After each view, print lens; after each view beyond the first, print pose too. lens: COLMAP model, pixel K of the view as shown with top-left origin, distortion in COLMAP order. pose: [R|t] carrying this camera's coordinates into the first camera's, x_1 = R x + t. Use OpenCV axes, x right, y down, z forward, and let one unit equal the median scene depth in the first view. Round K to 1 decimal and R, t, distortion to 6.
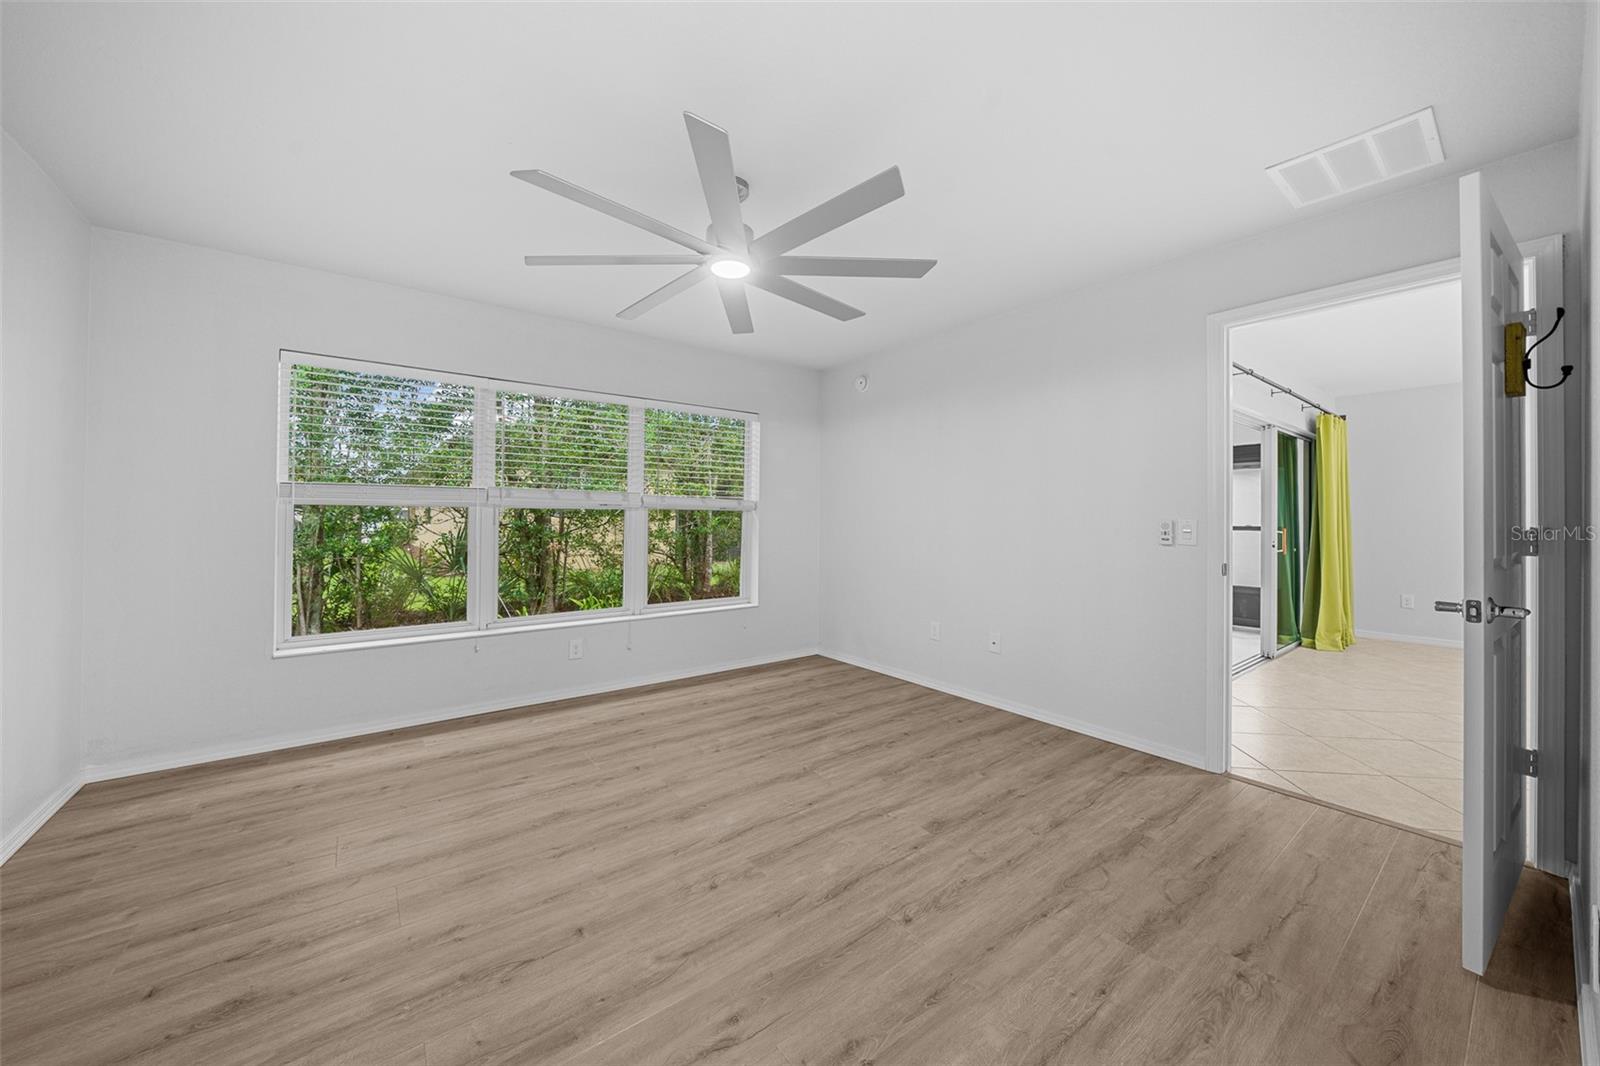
lens RADIAL K [[560.3, 0, 792.4], [0, 560.3, 542.3], [0, 0, 1]] dist [-0.000900, -0.000042]
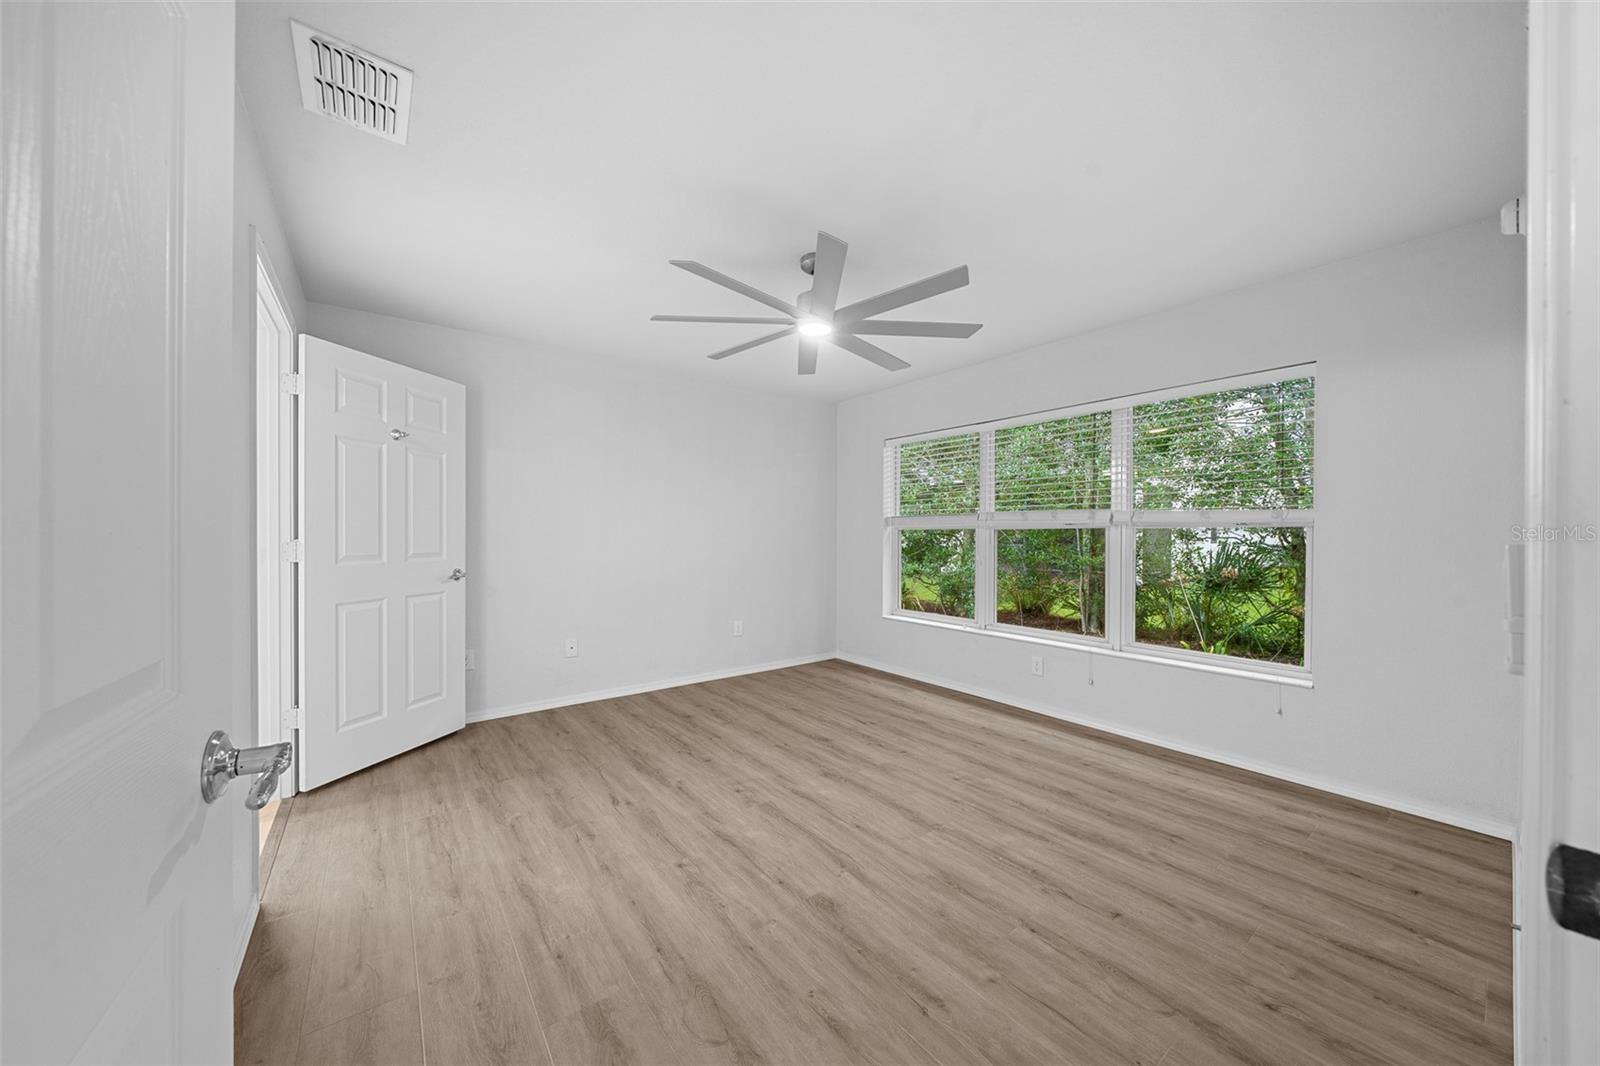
lens RADIAL K [[560.3, 0, 792.4], [0, 560.3, 542.3], [0, 0, 1]] dist [-0.000900, -0.000042]
pose [[0.003877, 0.004910, -0.999980, 0.802843], [-0.046433, 0.998910, 0.004725, -0.022167], [0.998914, 0.046414, 0.004101, 0.684505]]
